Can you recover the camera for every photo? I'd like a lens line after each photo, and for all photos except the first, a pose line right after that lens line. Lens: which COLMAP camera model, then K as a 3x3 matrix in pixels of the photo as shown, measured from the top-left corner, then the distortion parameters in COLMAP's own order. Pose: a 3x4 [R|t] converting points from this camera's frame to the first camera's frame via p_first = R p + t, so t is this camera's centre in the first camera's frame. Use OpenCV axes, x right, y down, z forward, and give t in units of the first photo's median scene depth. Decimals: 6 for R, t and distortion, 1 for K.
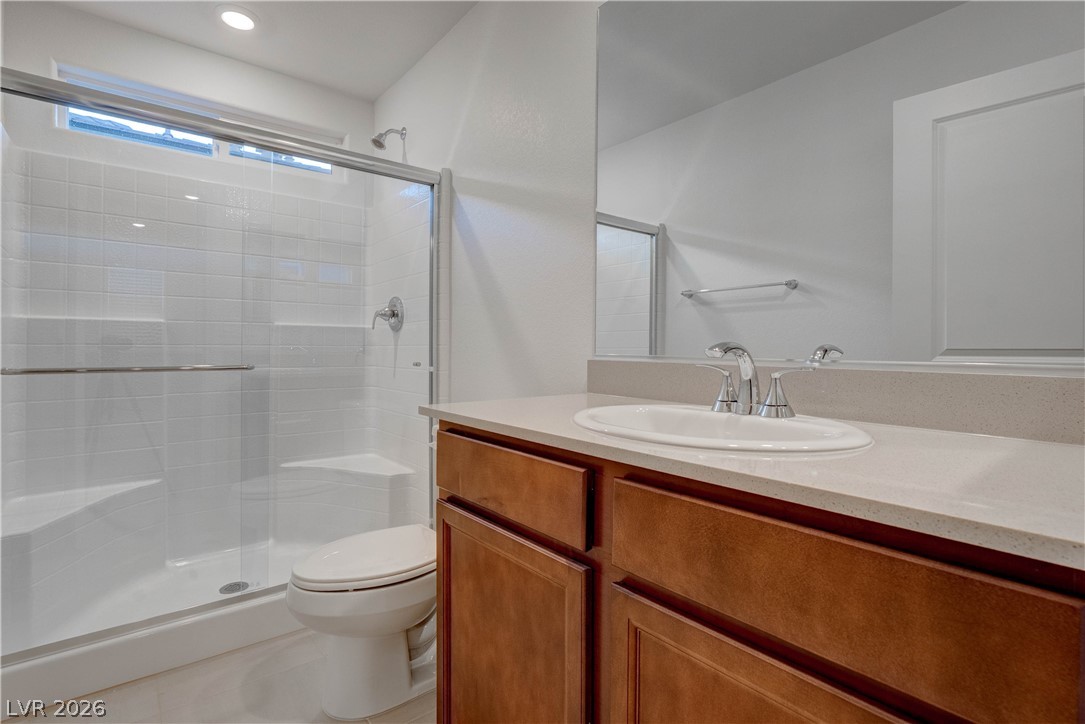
lens RADIAL K [[501.2, 0, 542.3], [0, 501.2, 355.2], [0, 0, 1]] dist [-0.012878, 0.003159]
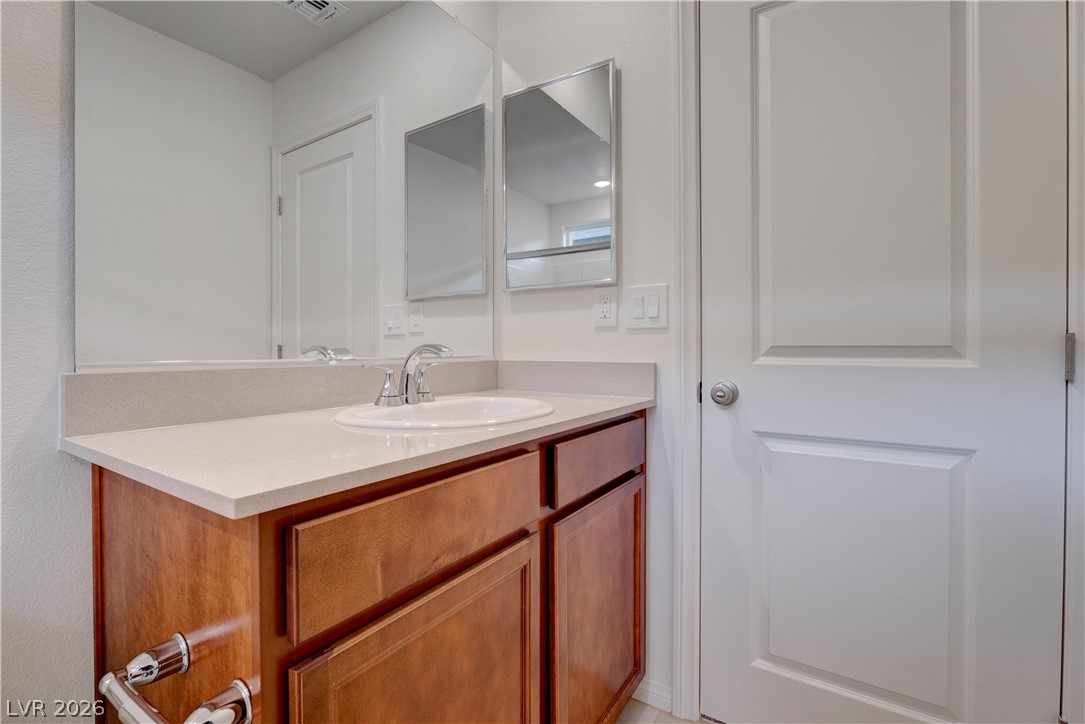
lens RADIAL K [[501.2, 0, 538.2], [0, 501.2, 356.1], [0, 0, 1]] dist [-0.012878, 0.003159]
pose [[-0.307730, -0.016738, 0.951326, -0.874364], [0.003082, 0.999822, 0.018588, -0.019982], [-0.951469, 0.008652, -0.307624, 1.124168]]
